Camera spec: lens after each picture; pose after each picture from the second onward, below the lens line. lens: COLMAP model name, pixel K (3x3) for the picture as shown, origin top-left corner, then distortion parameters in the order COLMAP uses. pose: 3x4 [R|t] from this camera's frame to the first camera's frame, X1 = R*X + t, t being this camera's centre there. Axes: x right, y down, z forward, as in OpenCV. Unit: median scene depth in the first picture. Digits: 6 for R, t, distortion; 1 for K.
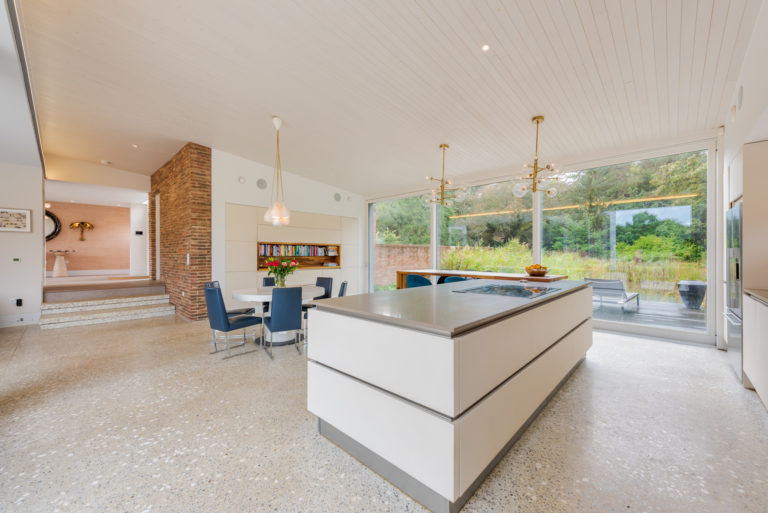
lens RADIAL K [[304.8, 0, 389.9], [0, 304.8, 255.3], [0, 0, 1]] dist [0.001363, -0.000349]
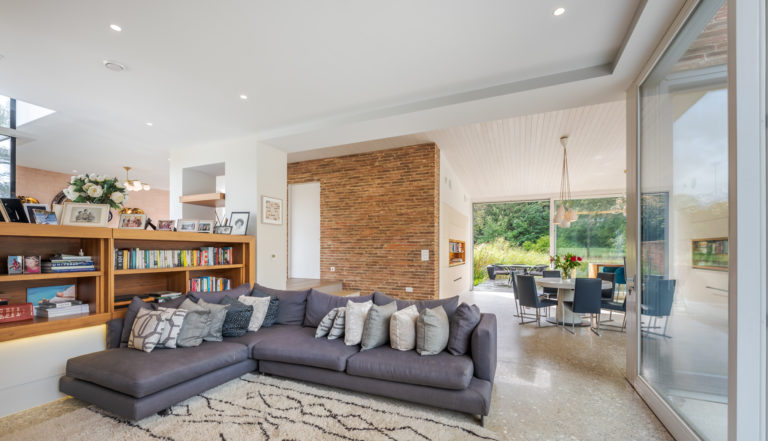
lens RADIAL K [[317.7, 0, 383.9], [0, 317.7, 248.4], [0, 0, 1]] dist [0.008544, 0.000253]
pose [[0.941680, 0.006573, 0.336447, -1.133796], [-0.003617, 0.999949, -0.009411, 0.000189], [-0.336492, 0.007645, 0.941655, 0.037533]]
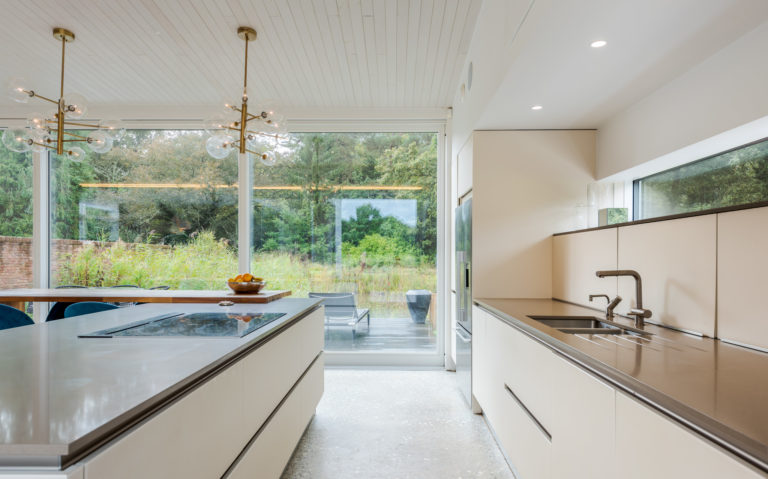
lens RADIAL K [[497.8, 0, 393.8], [0, 497.8, 260.6], [0, 0, 1]] dist [0.016813, -0.007226]
pose [[0.733515, -0.001124, 0.679672, 0.019702], [-0.001166, 0.999995, 0.002912, -0.000518], [-0.679672, -0.002929, 0.733510, 0.058680]]
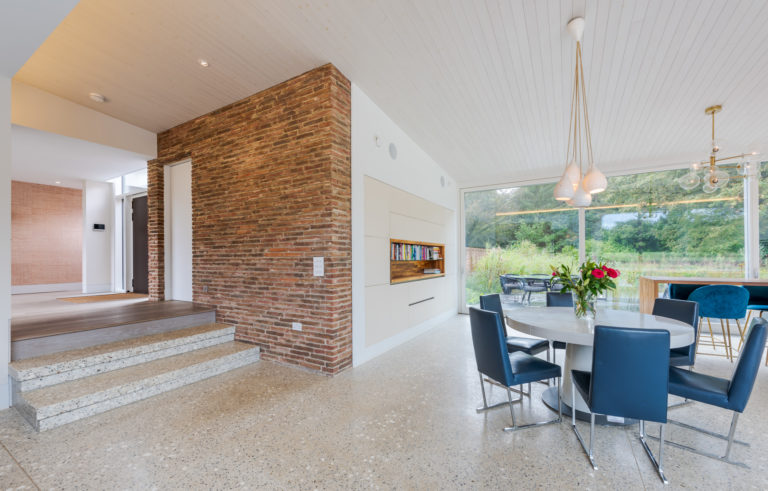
lens RADIAL K [[312.1, 0, 383.6], [0, 312.1, 256.9], [0, 0, 1]] dist [0.002588, -0.001986]
pose [[0.975873, -0.006131, 0.218252, -0.659852], [0.007850, 0.999945, -0.007009, -0.000894], [-0.218197, 0.008554, 0.975867, 0.390148]]
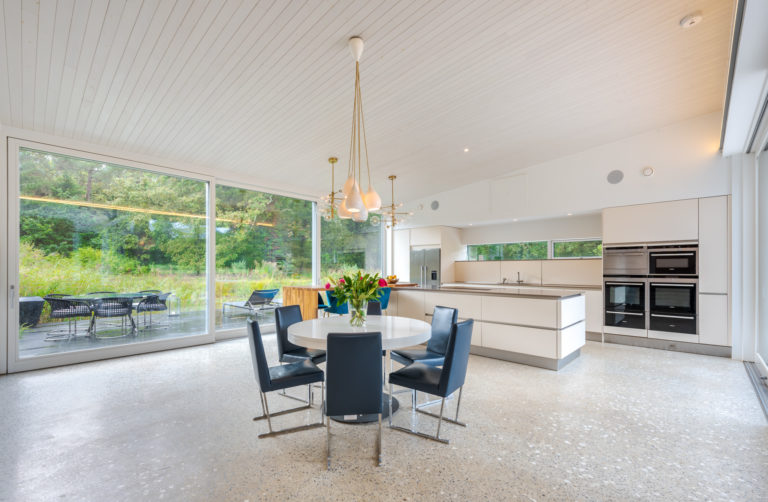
lens RADIAL K [[338.0, 0, 386.3], [0, 338.0, 269.3], [0, 0, 1]] dist [0.018264, -0.002340]
pose [[-0.001002, 0.000273, 0.999999, -0.802316], [0.001567, 0.999999, -0.000272, -0.000402], [-0.999998, 0.001567, -0.001003, 0.730942]]
